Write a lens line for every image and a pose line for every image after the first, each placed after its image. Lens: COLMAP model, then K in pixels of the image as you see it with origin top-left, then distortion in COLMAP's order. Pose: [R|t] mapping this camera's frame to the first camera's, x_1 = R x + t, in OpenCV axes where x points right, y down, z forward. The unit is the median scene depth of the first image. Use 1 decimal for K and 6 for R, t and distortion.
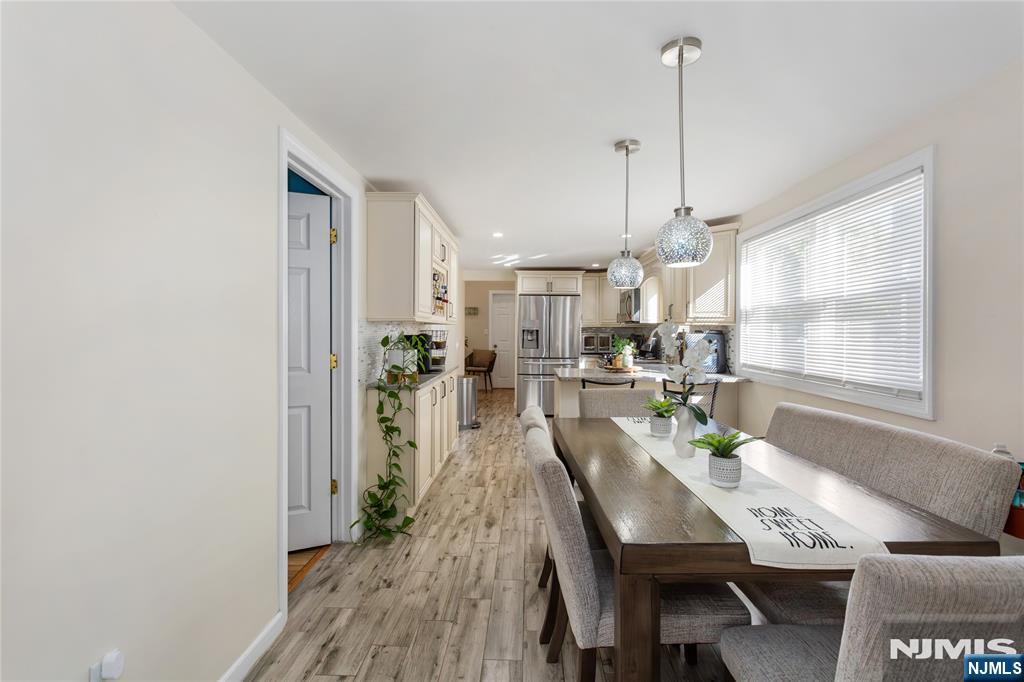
lens RADIAL K [[488.9, 0, 512.0], [0, 488.9, 341.0], [0, 0, 1]] dist [0.005199, 0.000813]
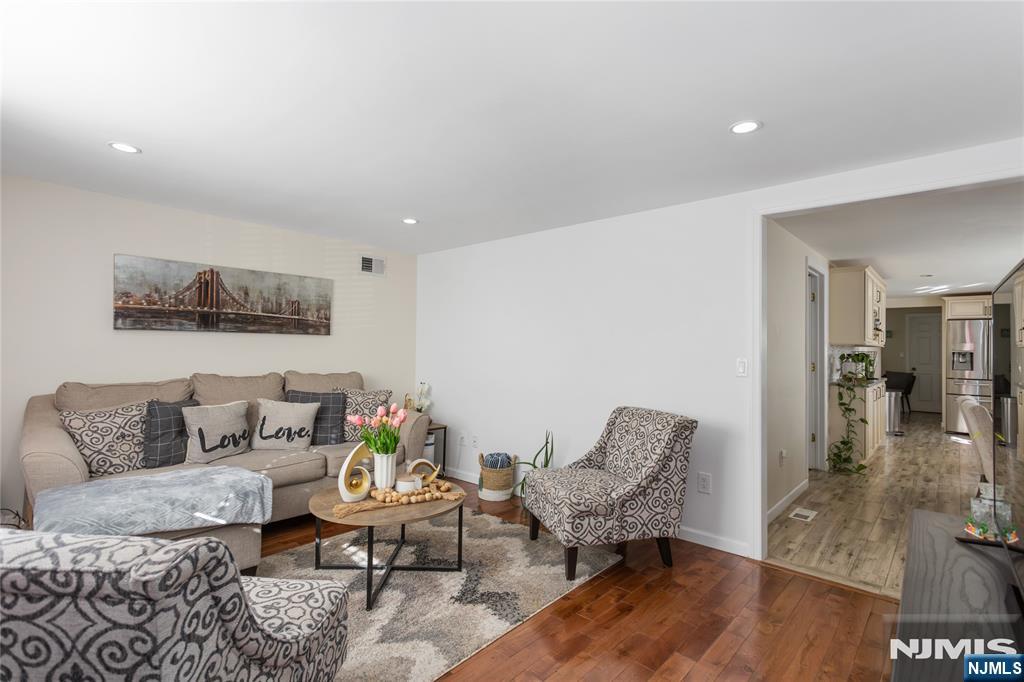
lens RADIAL K [[488.9, 0, 512.0], [0, 488.9, 341.0], [0, 0, 1]] dist [0.005199, 0.000813]
pose [[0.762039, -0.005604, -0.647507, -0.038164], [-0.023523, 0.999063, -0.036330, 0.033528], [0.647104, 0.042916, 0.761193, -0.975754]]
